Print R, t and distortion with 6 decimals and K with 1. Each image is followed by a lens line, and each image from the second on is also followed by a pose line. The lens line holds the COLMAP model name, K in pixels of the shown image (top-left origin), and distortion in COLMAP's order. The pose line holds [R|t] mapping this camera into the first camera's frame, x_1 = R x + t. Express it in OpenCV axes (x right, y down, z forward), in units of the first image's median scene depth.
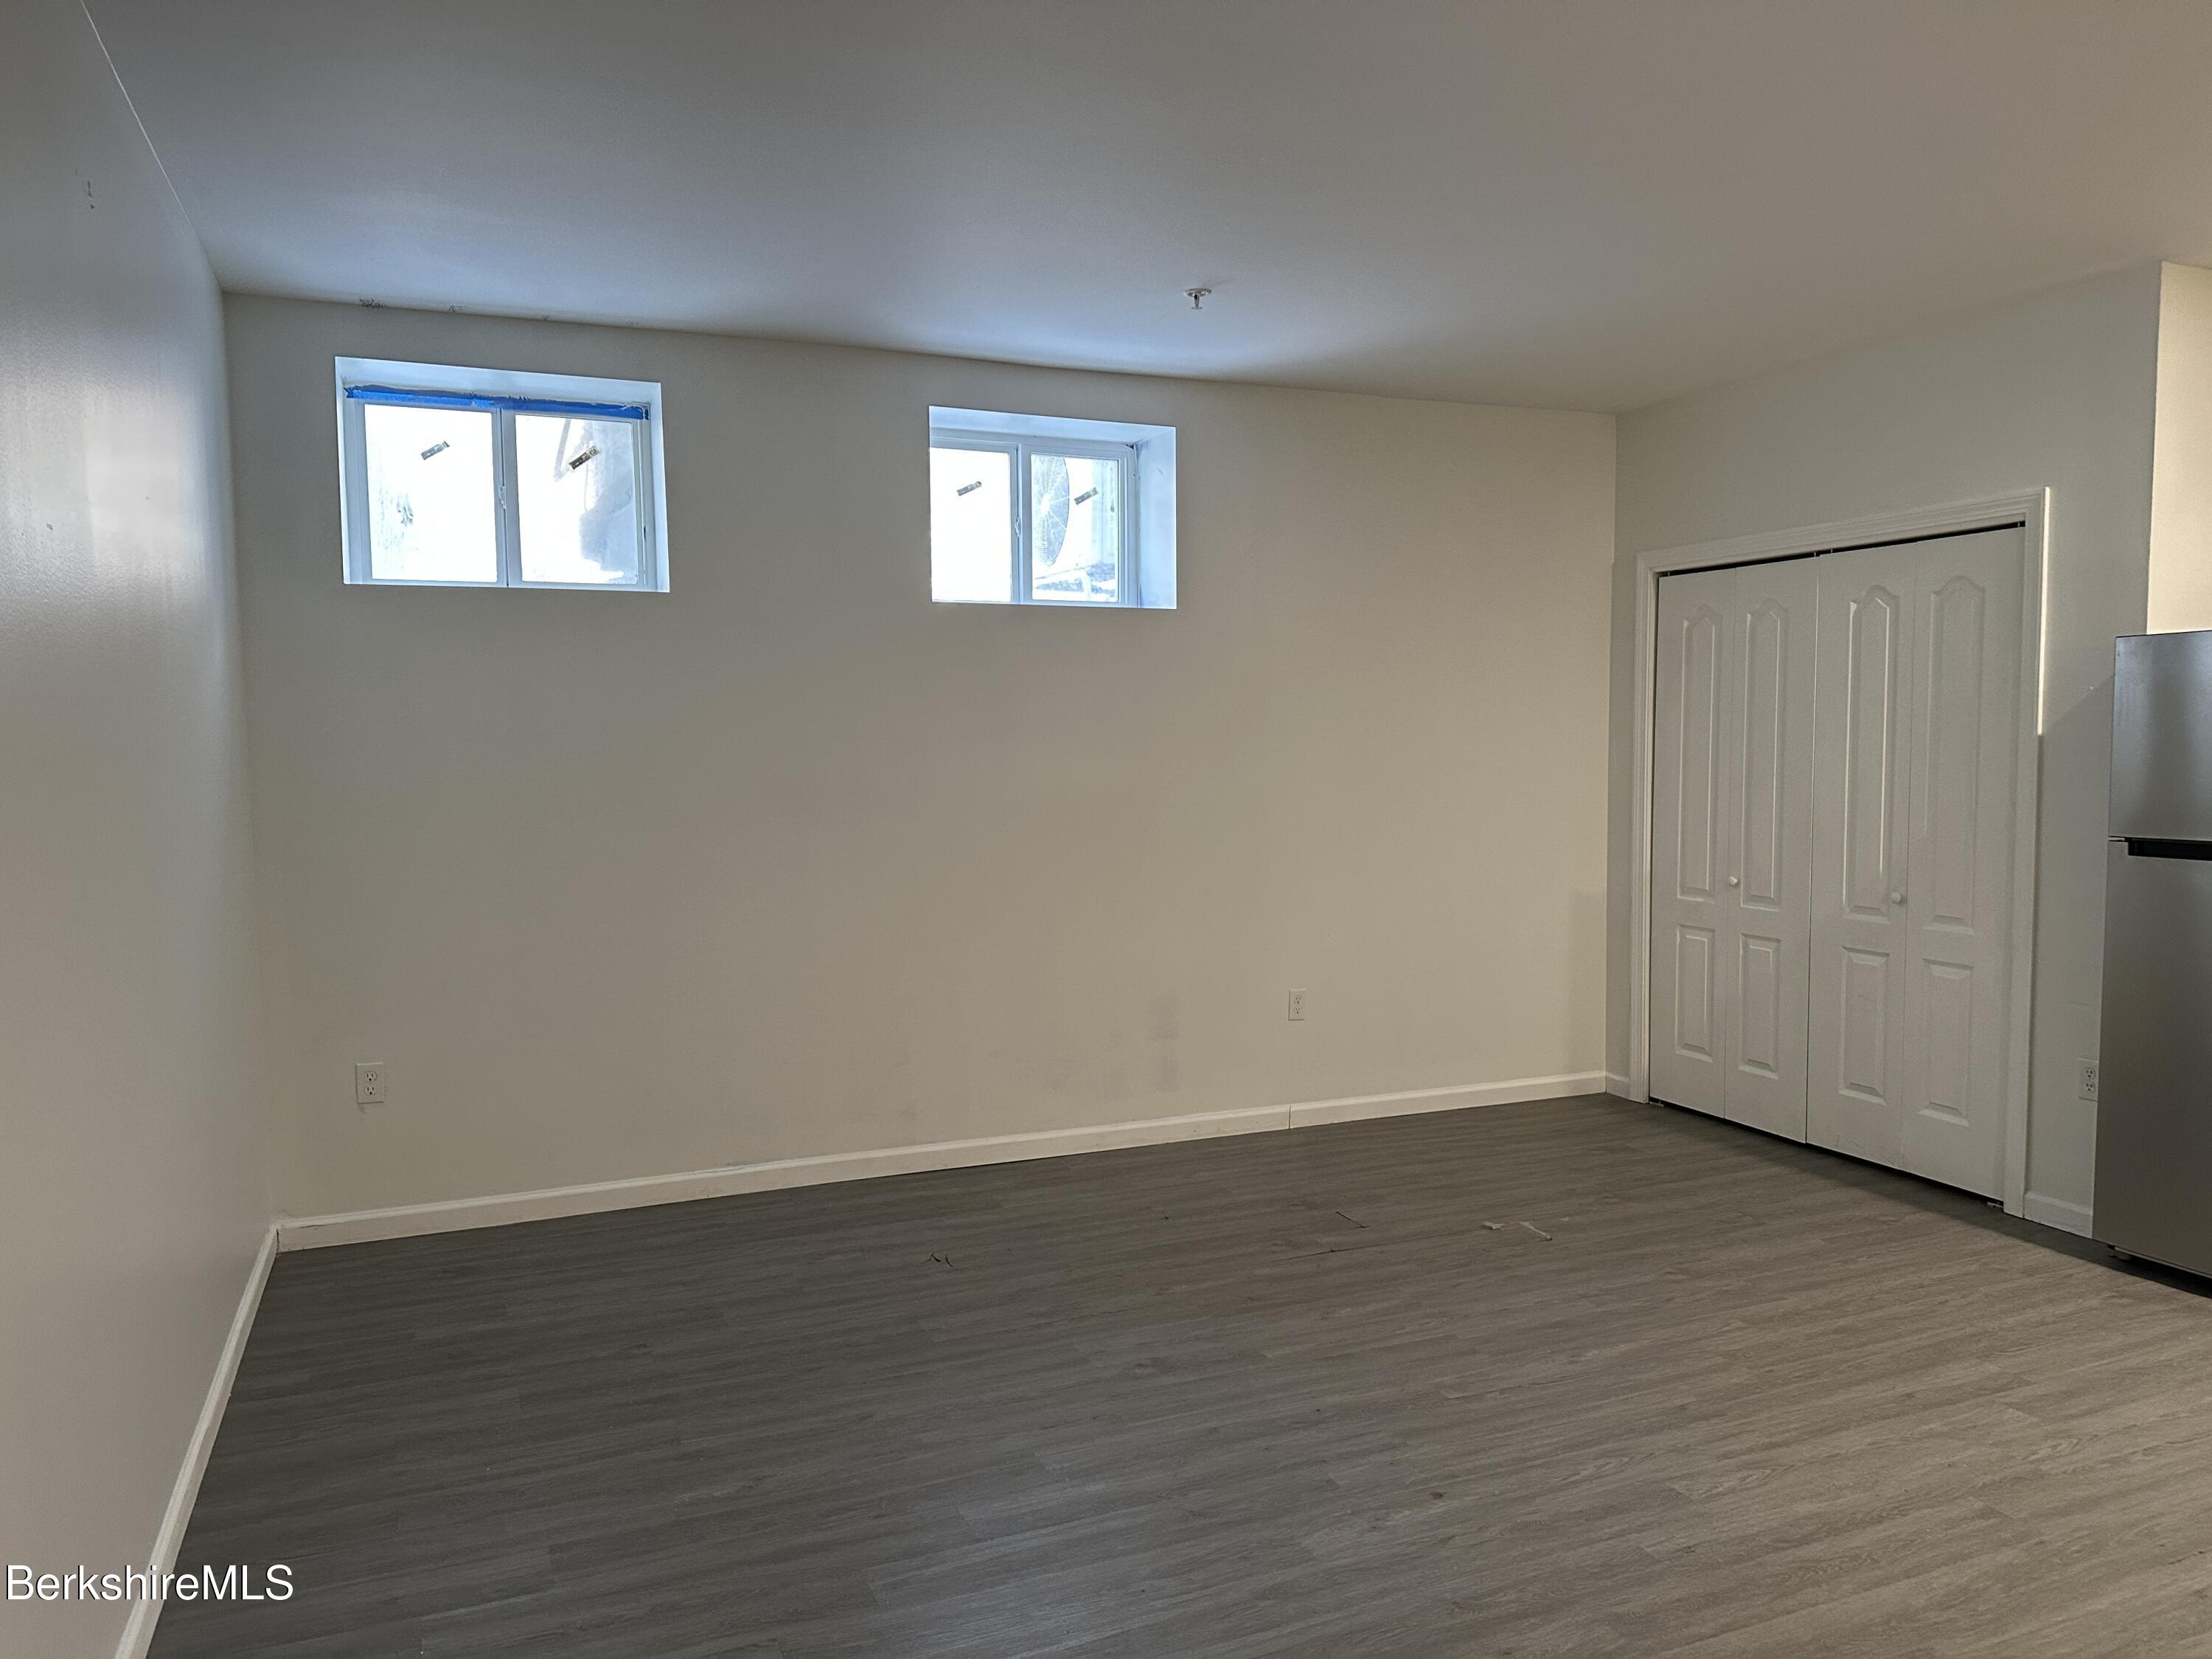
lens RADIAL K [[1543.3, 0, 1124.9], [0, 1543.3, 840.5], [0, 0, 1]] dist [0.066607, -0.087422]
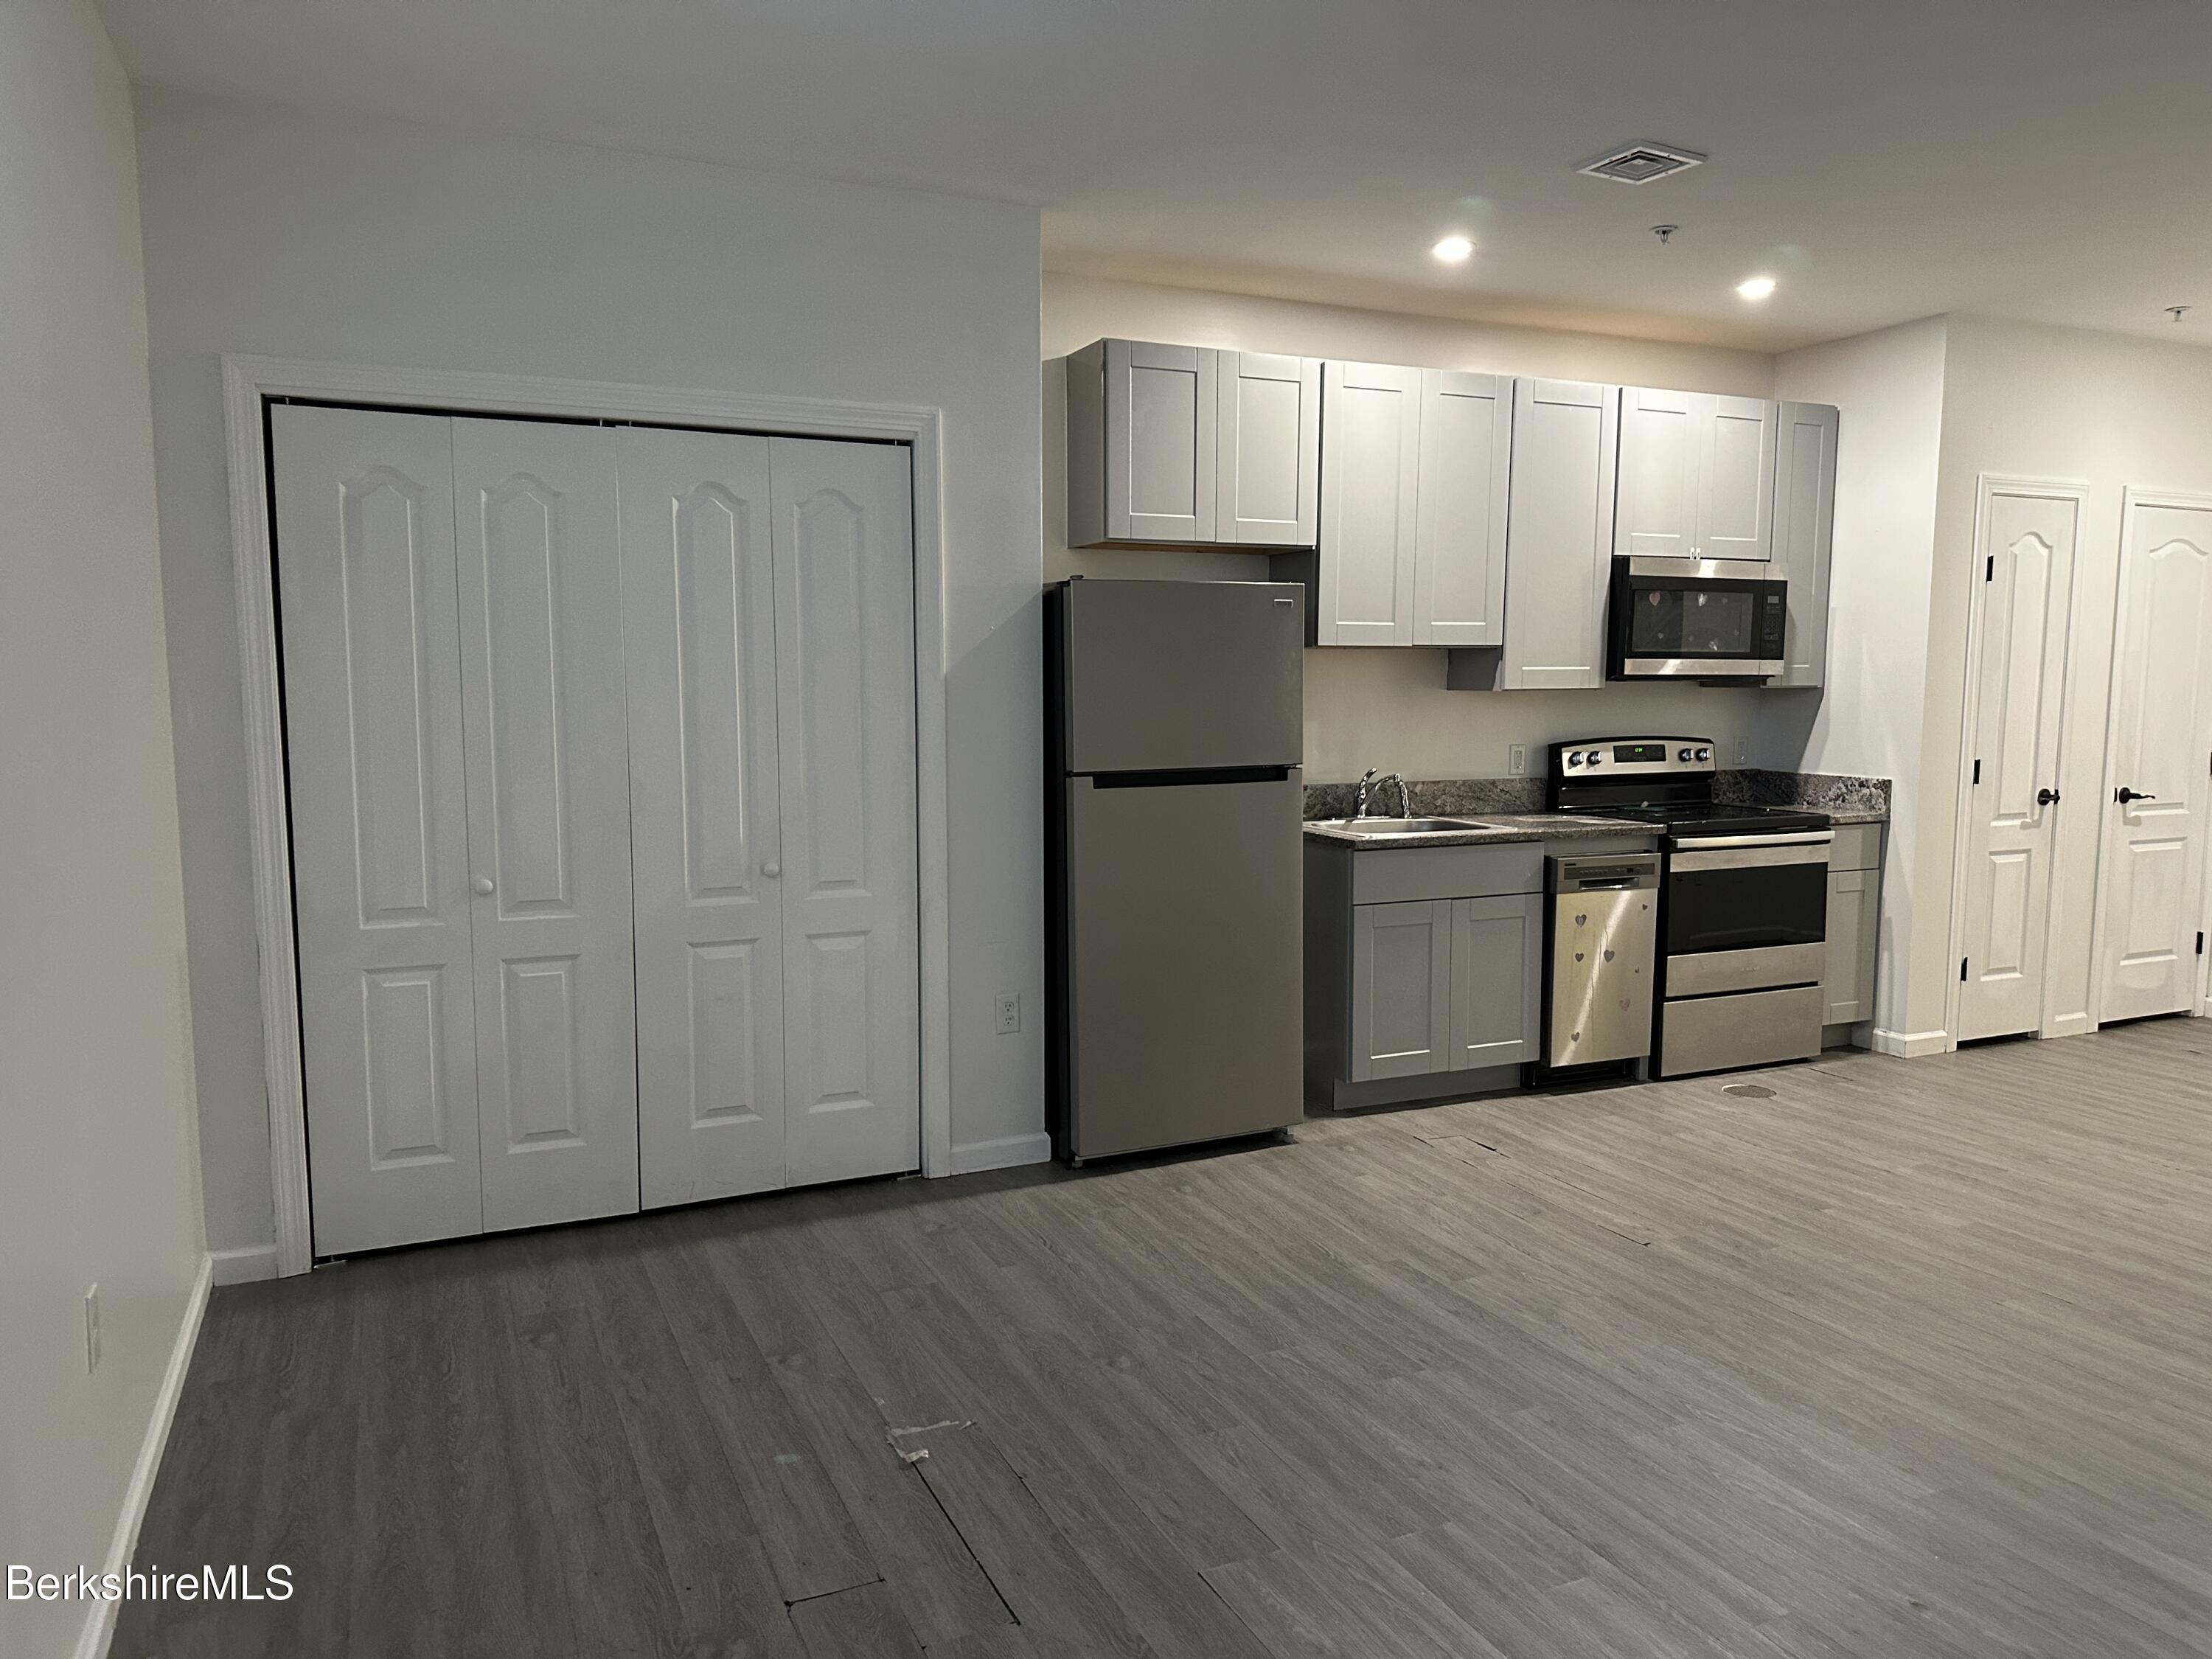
lens RADIAL K [[1543.3, 0, 1124.9], [0, 1543.3, 840.5], [0, 0, 1]] dist [0.066607, -0.087422]
pose [[-0.028200, -0.102427, 0.994341, -0.377973], [0.066627, 0.992332, 0.104109, -0.059423], [-0.997379, 0.069186, -0.021160, 0.951720]]
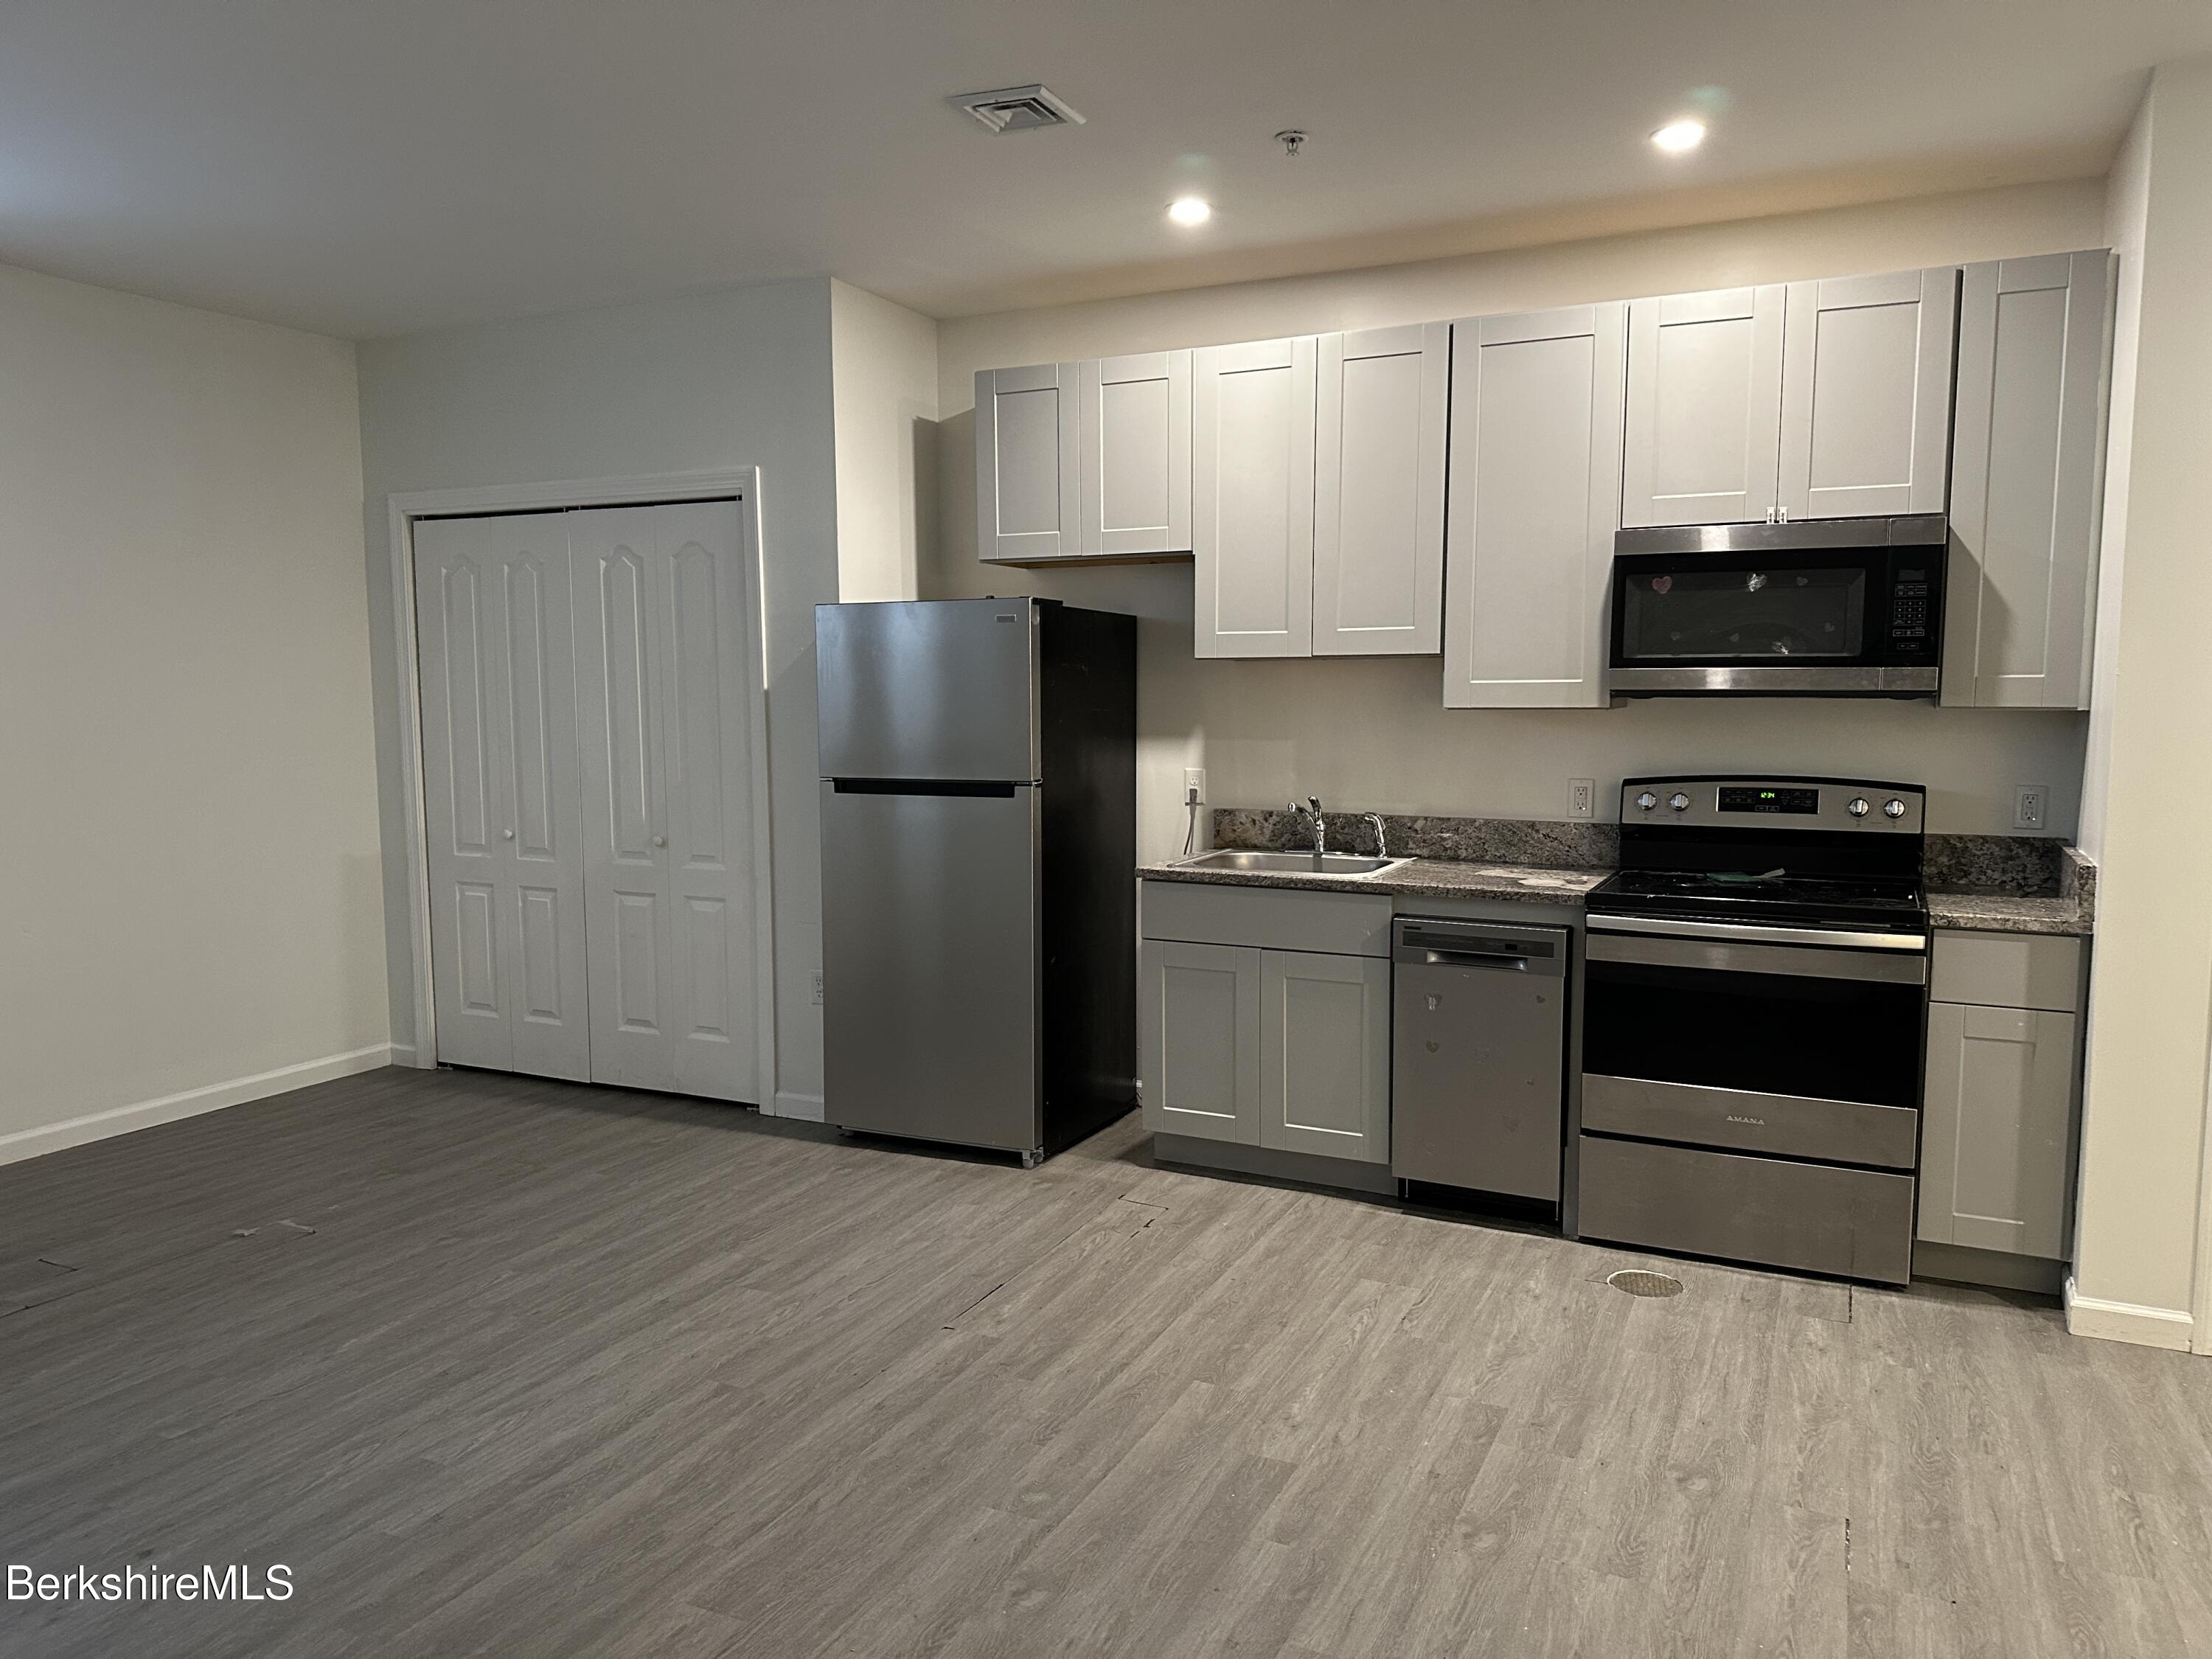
lens RADIAL K [[1543.3, 0, 1124.9], [0, 1543.3, 840.5], [0, 0, 1]] dist [0.066607, -0.087422]
pose [[0.752640, -0.061946, 0.655512, 0.044271], [0.042175, 0.998056, 0.045892, 0.001484], [-0.657081, -0.006894, 0.753789, -0.013742]]
